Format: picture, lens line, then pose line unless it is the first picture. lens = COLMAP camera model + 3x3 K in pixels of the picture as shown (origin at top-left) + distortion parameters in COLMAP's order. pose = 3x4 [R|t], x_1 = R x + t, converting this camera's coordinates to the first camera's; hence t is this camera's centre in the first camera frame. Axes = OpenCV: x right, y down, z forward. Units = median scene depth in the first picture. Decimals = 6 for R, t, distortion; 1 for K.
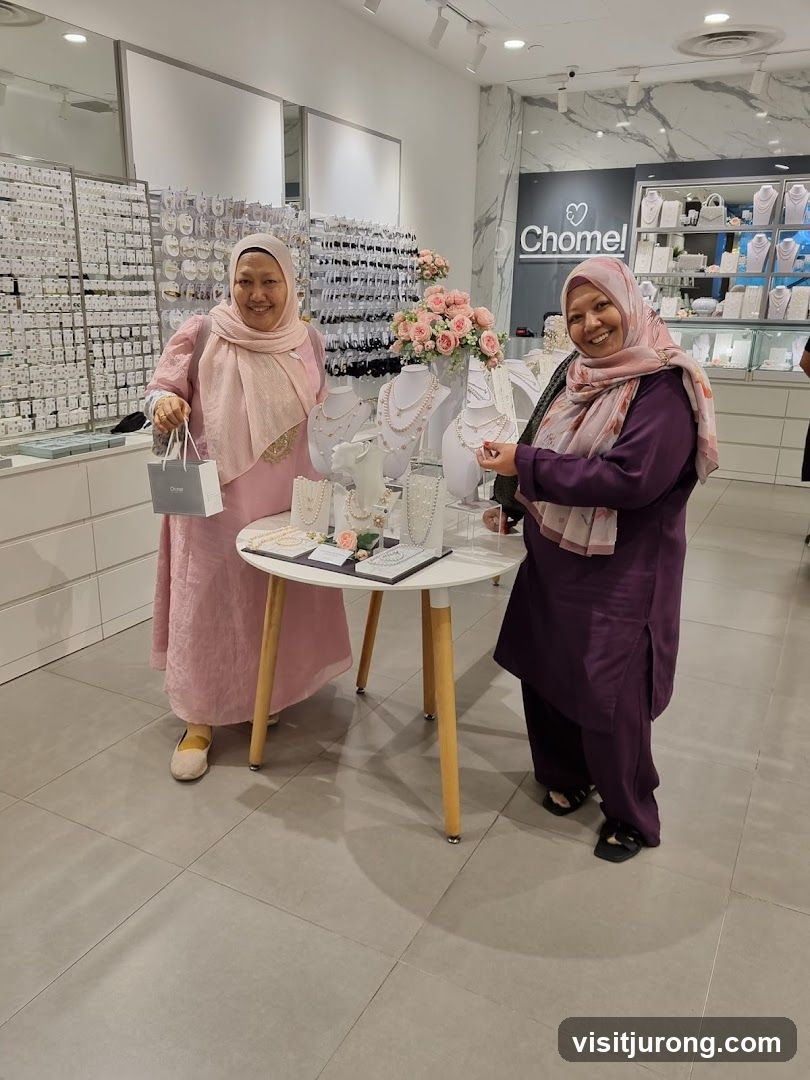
lens RADIAL K [[847.2, 0, 393.1], [0, 847.2, 569.8], [0, 0, 1]] dist [0.003301, -0.000069]
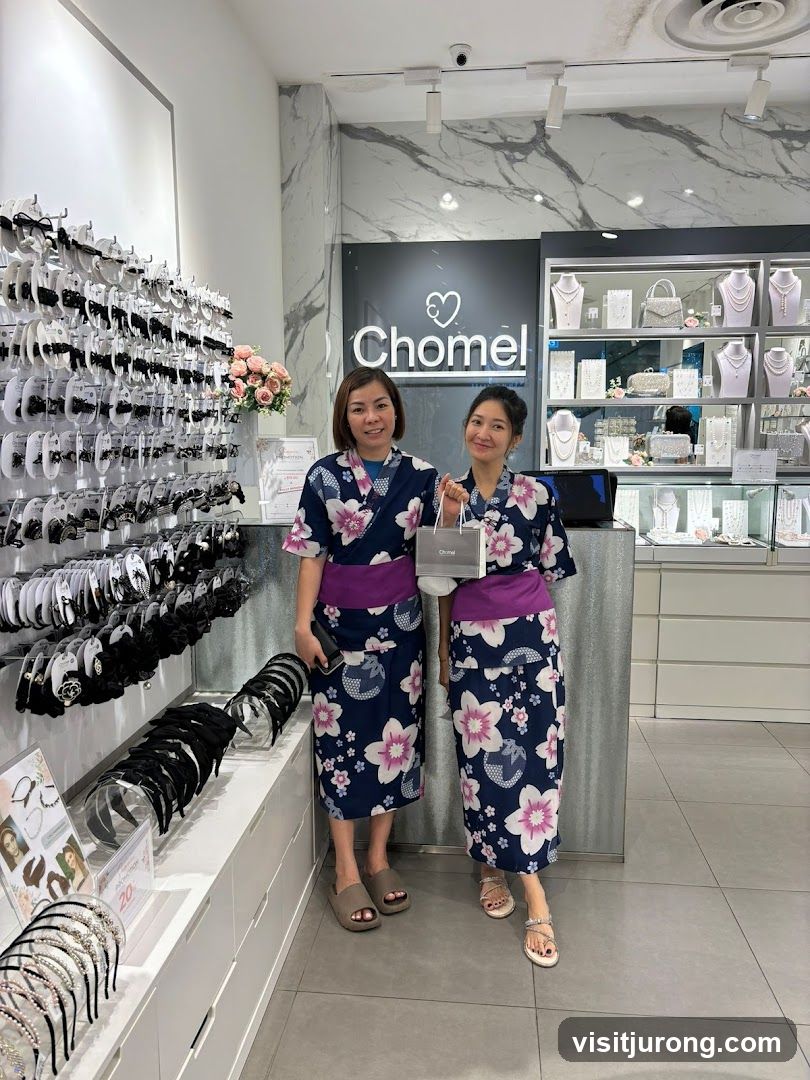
lens RADIAL K [[822.0, 0, 413.3], [0, 822.0, 556.5], [0, 0, 1]] dist [0.009777, 0.005958]
pose [[0.923626, -0.074739, 0.375937, -0.043360], [0.133210, 0.982258, -0.131999, -0.168294], [-0.359402, 0.171997, 0.917195, 0.495522]]
